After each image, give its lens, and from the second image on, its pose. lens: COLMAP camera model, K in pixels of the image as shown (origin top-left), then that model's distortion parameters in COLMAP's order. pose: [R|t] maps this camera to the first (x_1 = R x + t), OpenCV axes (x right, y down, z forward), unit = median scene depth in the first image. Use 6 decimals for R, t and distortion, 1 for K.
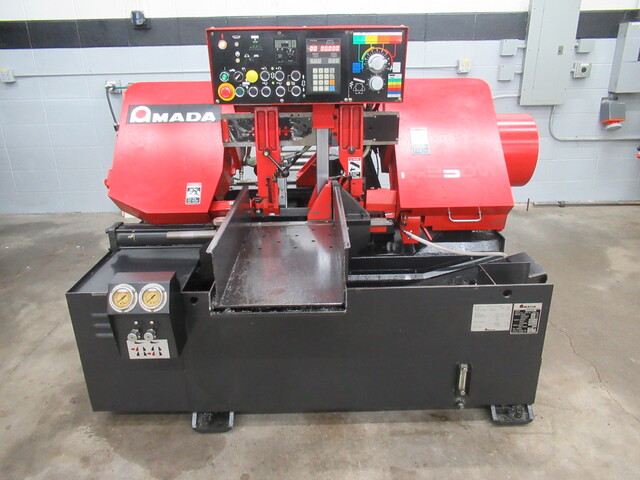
lens RADIAL K [[474.4, 0, 320.2], [0, 474.4, 240.9], [0, 0, 1]] dist [0.005492, -0.011966]
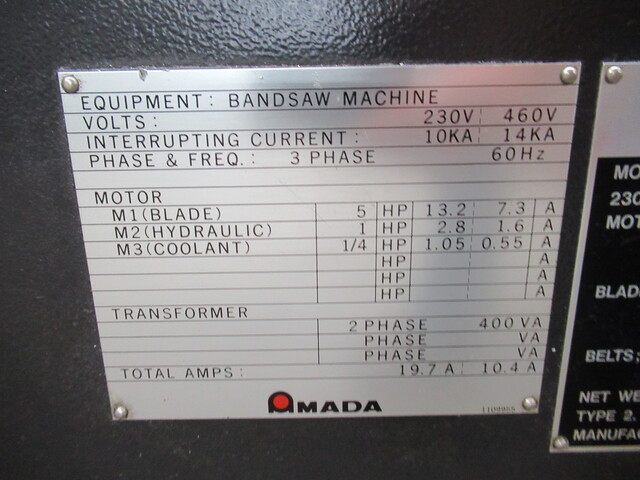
lens RADIAL K [[474.4, 0, 320.0], [0, 474.4, 236.2], [0, 0, 1]] dist [0.005492, -0.011966]
pose [[0.999735, 0.006037, -0.022211, 0.362309], [-0.007833, 0.996626, -0.081702, 0.164290], [0.021643, 0.081854, 0.996409, 0.916061]]
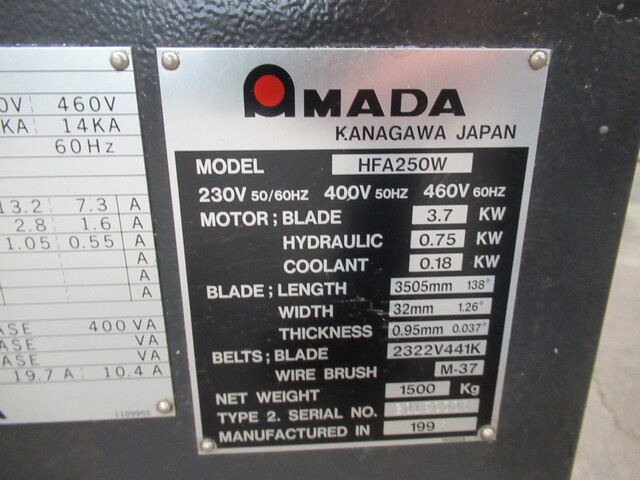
lens RADIAL K [[474.4, 0, 320.5], [0, 474.4, 244.2], [0, 0, 1]] dist [0.005492, -0.011966]
pose [[0.999296, 0.001321, 0.037494, 0.425477], [-0.000057, 0.999432, -0.033693, 0.161462], [-0.037517, 0.033667, 0.998729, 0.920578]]
